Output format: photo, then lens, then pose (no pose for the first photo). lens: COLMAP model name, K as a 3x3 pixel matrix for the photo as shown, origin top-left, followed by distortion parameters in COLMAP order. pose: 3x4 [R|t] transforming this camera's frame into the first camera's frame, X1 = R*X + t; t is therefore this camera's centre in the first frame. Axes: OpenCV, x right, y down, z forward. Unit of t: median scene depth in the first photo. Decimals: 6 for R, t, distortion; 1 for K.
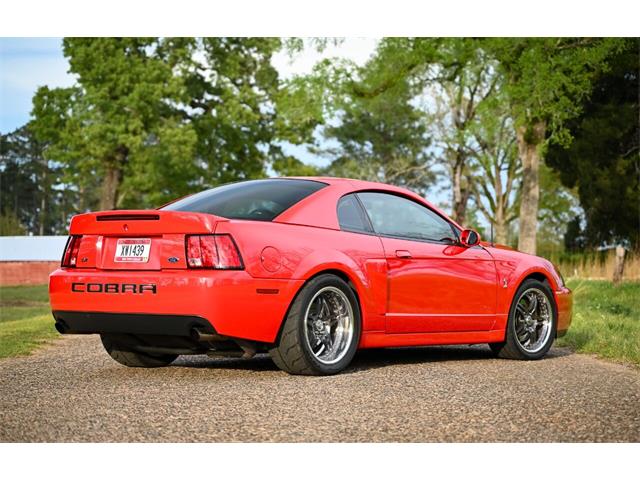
lens RADIAL K [[1522.5, 0, 320.0], [0, 1522.5, 240.0], [0, 0, 1]] dist [-0.068240, -0.267037]
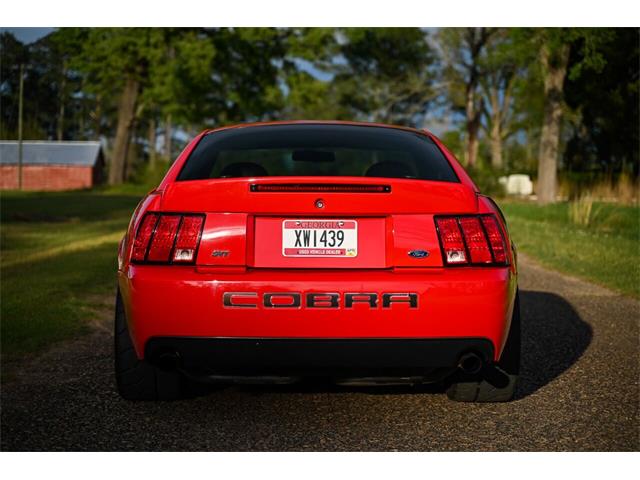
lens RADIAL K [[1389.5, 0, 320.0], [0, 1389.5, 240.0], [0, 0, 1]] dist [-0.024830, -0.531425]
pose [[0.999745, 0.021566, 0.006706, -0.012185], [-0.021965, 0.997549, 0.066431, -0.003700], [-0.005256, -0.066562, 0.997768, 0.044015]]
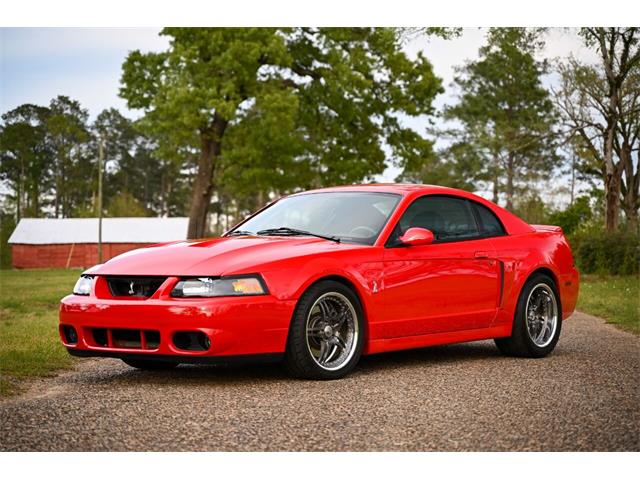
lens RADIAL K [[1334.5, 0, 320.0], [0, 1334.5, 240.0], [0, 0, 1]] dist [0.047608, -0.556467]
pose [[0.996039, 0.006411, -0.088681, -0.000220], [-0.005457, 0.999925, 0.010996, 0.002406], [0.088745, -0.010469, 0.995999, 0.212100]]
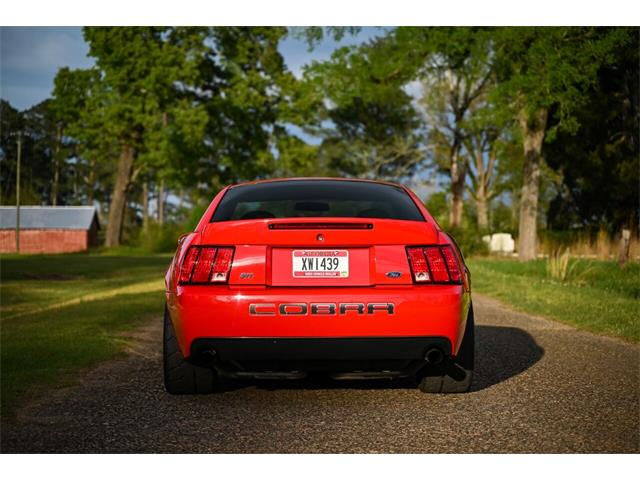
lens RADIAL K [[1382.1, 0, 320.0], [0, 1382.1, 240.0], [0, 0, 1]] dist [-0.042788, -0.338561]
pose [[0.999827, 0.012927, 0.013343, -0.013010], [-0.013206, 0.999690, 0.021083, -0.002734], [-0.013066, -0.021256, 0.999689, 0.020953]]
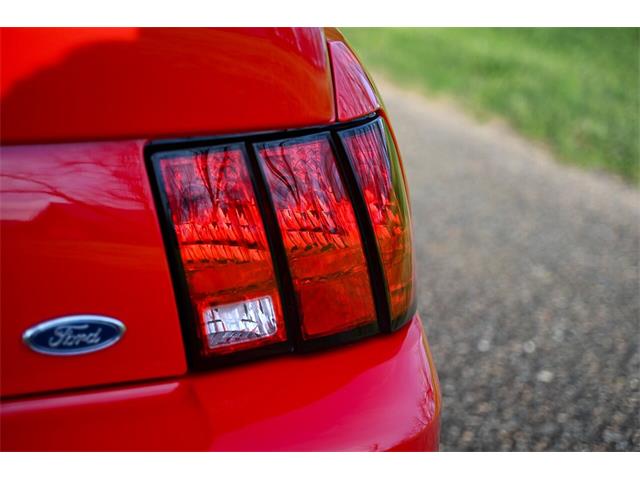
lens RADIAL K [[1389.5, 0, 320.0], [0, 1389.5, 240.0], [0, 0, 1]] dist [-0.024830, -0.531425]
pose [[0.948084, -0.009564, 0.317878, -0.009095], [-0.084290, 0.956243, 0.280168, -0.003736], [-0.306648, -0.292416, 0.905792, 0.098356]]
